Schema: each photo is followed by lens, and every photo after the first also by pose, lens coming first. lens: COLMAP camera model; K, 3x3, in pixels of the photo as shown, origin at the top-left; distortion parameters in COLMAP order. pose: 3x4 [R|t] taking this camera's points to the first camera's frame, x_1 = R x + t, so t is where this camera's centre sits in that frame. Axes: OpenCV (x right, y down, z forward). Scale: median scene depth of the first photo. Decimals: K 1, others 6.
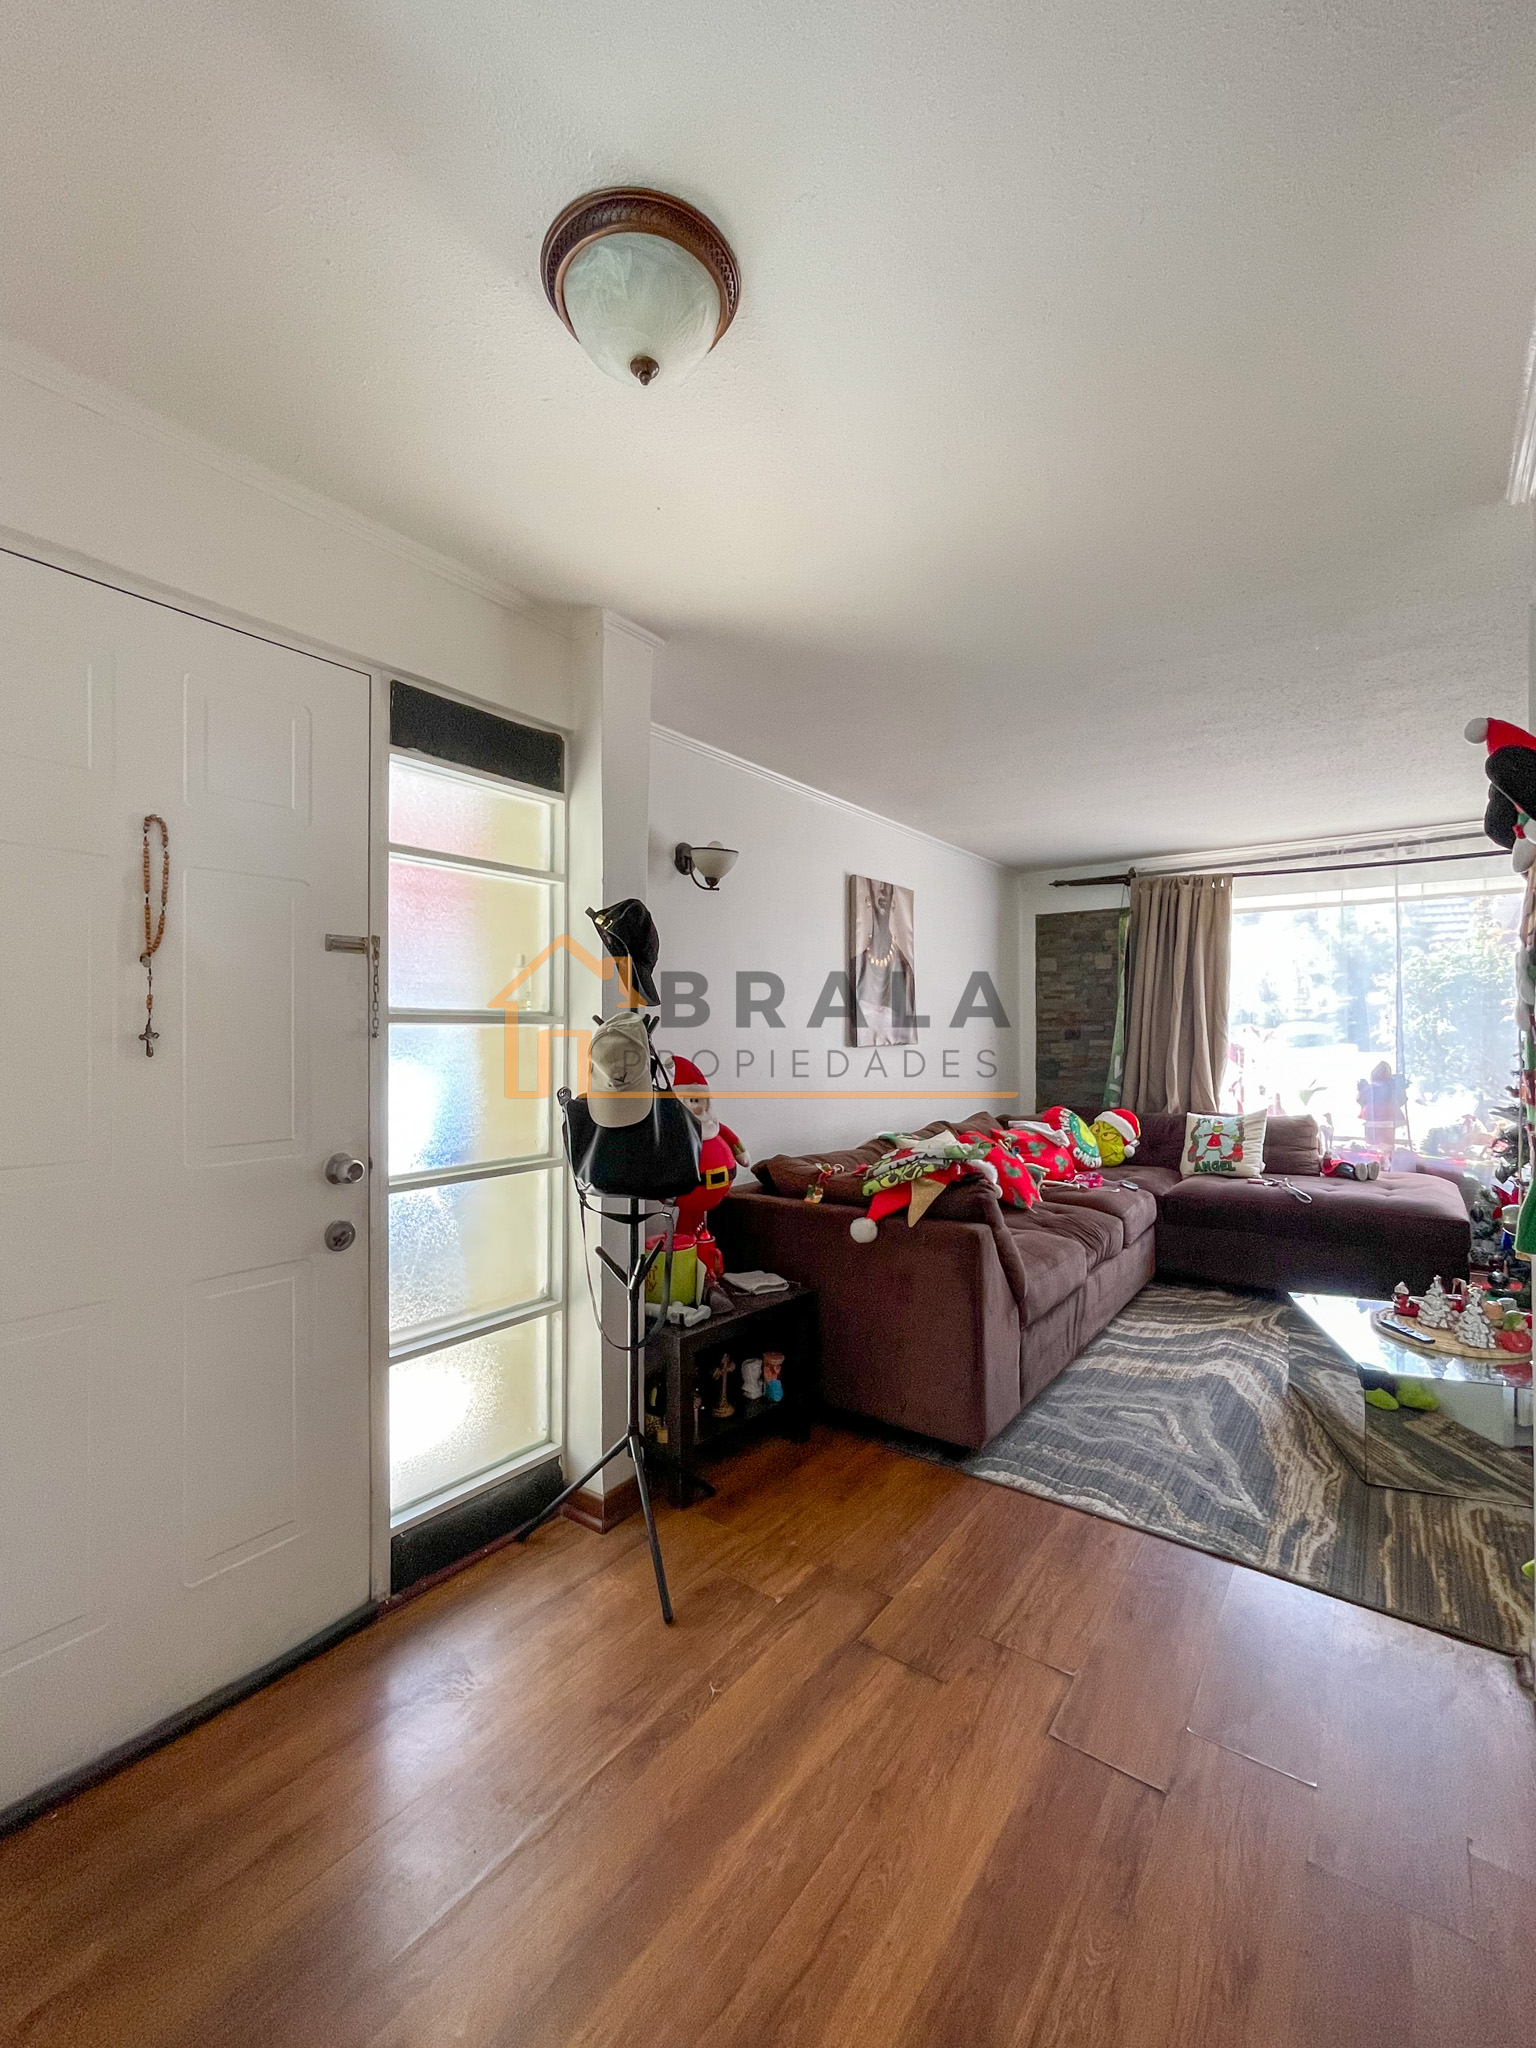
lens RADIAL K [[838.4, 0, 754.8], [0, 838.4, 1001.0], [0, 0, 1]] dist [-0.000084, 0.000045]
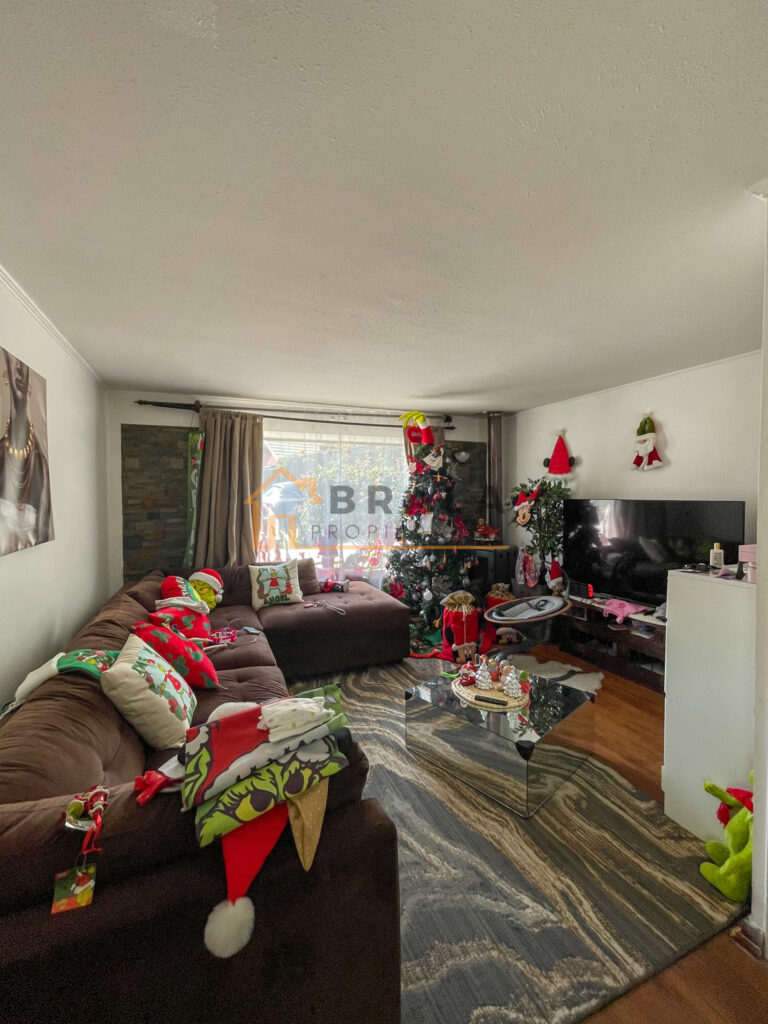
lens RADIAL K [[419.2, 0, 377.4], [0, 419.2, 500.5], [0, 0, 1]] dist [-0.000084, 0.000045]
pose [[0.501268, -0.017218, 0.865121, -0.035168], [-0.021137, 0.999260, 0.032135, -0.017072], [-0.865034, -0.034394, 0.500533, 0.414645]]
